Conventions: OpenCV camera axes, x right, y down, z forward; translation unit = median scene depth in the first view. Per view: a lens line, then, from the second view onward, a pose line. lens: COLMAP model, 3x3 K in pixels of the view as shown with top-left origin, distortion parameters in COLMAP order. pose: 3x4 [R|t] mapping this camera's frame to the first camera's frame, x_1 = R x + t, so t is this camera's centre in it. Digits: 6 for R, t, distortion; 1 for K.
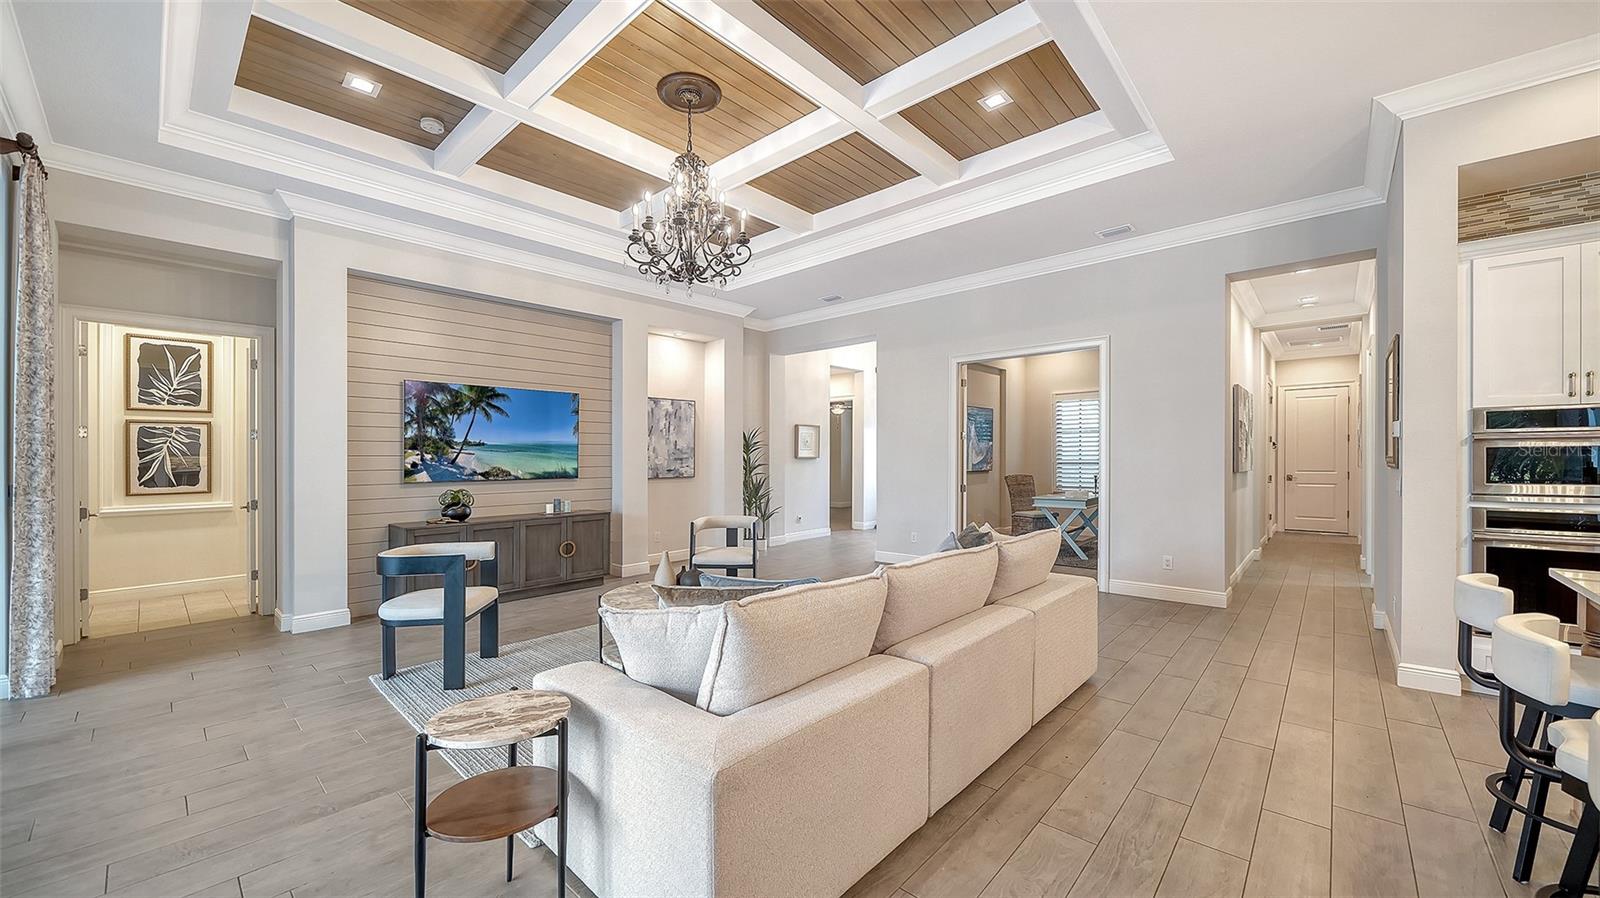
lens RADIAL K [[591.0, 0, 815.8], [0, 591.0, 450.1], [0, 0, 1]] dist [-0.006478, -0.001481]
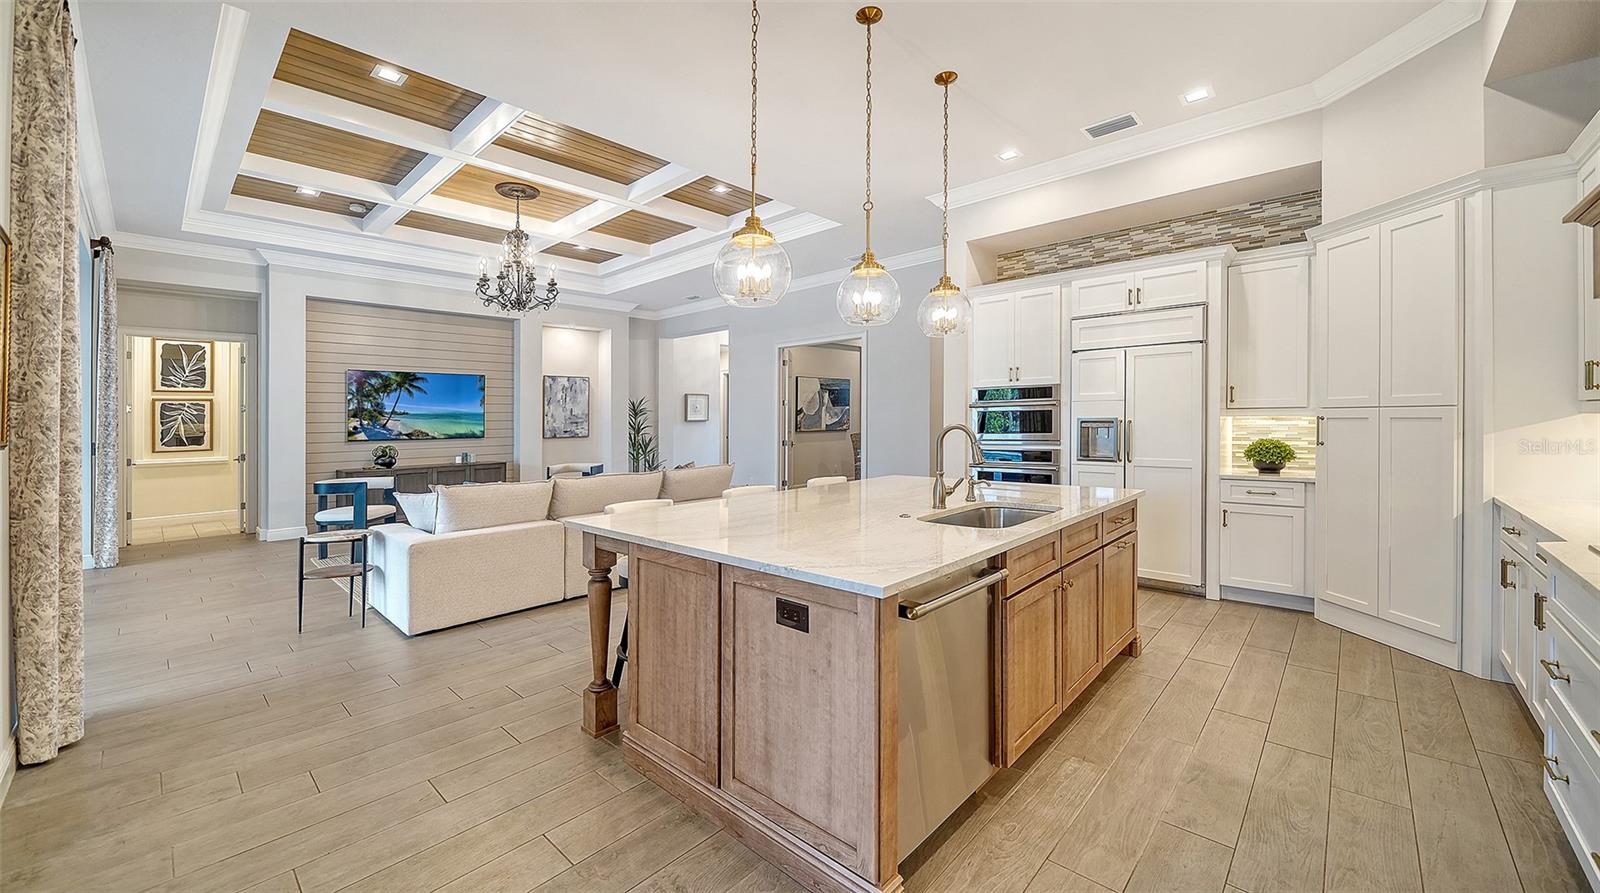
lens RADIAL K [[591.0, 0, 818.7], [0, 591.0, 405.4], [0, 0, 1]] dist [-0.006478, -0.001481]
pose [[0.999959, -0.008391, 0.003506, 0.423700], [0.008430, 0.999900, -0.011375, -0.005471], [-0.003411, 0.011404, 0.999929, -0.417818]]
